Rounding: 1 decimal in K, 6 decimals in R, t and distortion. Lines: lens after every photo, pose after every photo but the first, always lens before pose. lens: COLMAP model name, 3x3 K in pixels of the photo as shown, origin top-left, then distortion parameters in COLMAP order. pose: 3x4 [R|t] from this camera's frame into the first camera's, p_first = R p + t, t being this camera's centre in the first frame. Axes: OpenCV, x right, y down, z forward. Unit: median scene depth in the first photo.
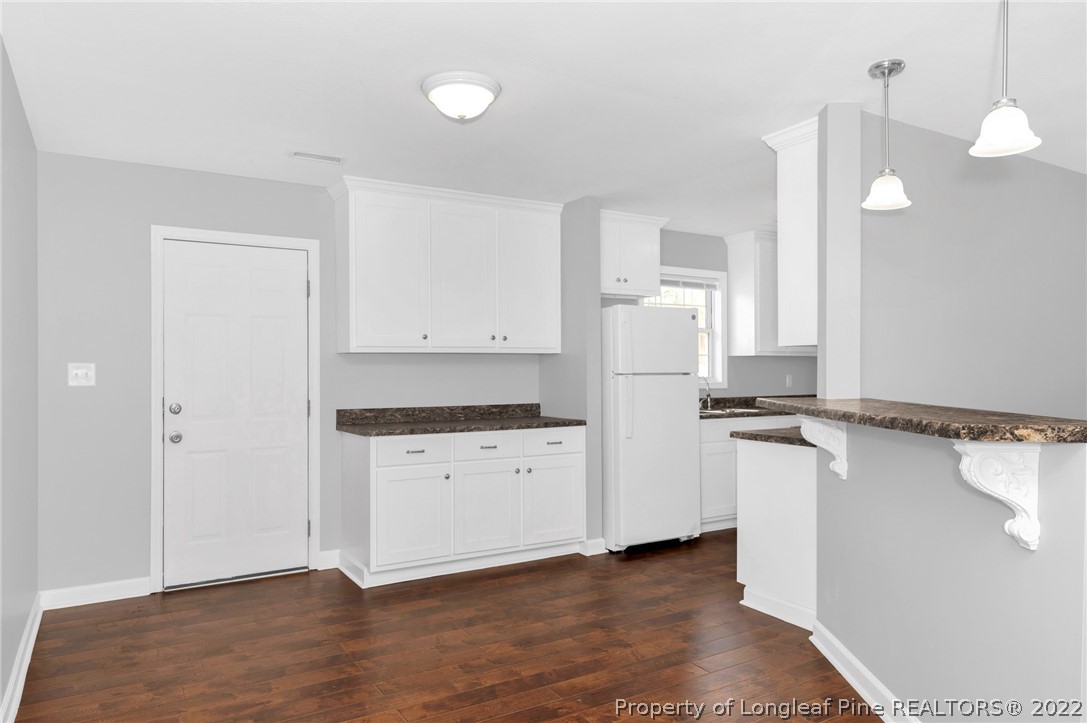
lens RADIAL K [[719.3, 0, 540.3], [0, 719.3, 356.7], [0, 0, 1]] dist [0.020822, 0.001040]
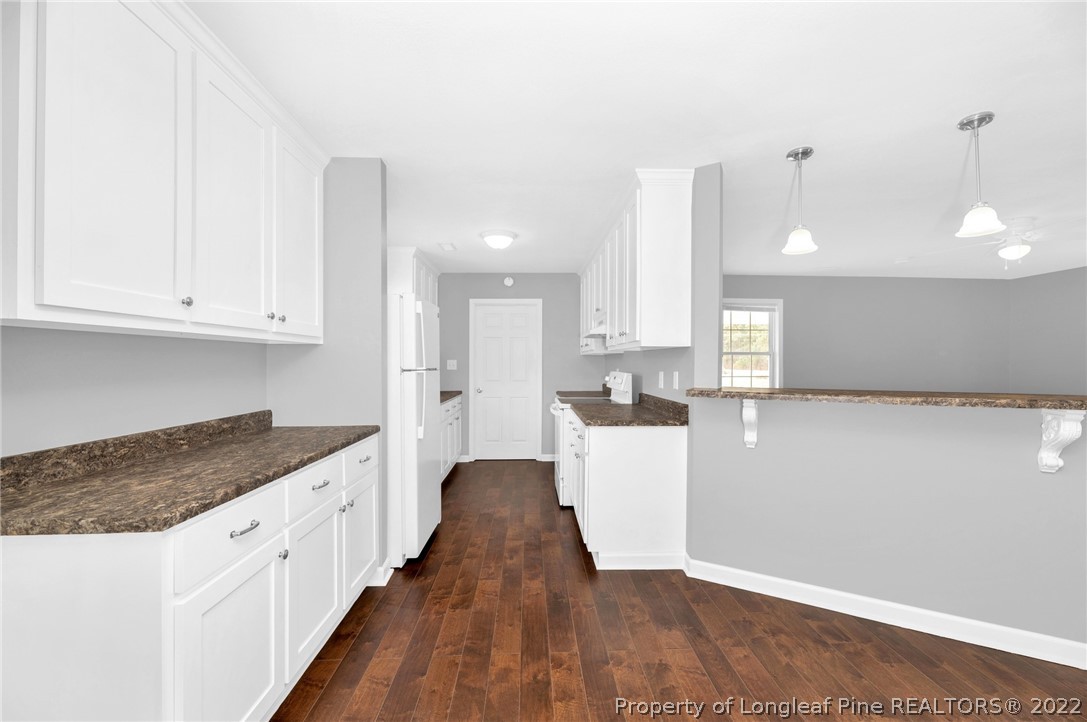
lens RADIAL K [[445.6, 0, 542.5], [0, 445.6, 358.6], [0, 0, 1]] dist [-0.000657, -0.000227]
pose [[0.479573, 0.010981, 0.877433, -0.319662], [-0.013196, 0.999899, -0.005302, 0.011614], [-0.877403, -0.009036, 0.479669, 0.615895]]
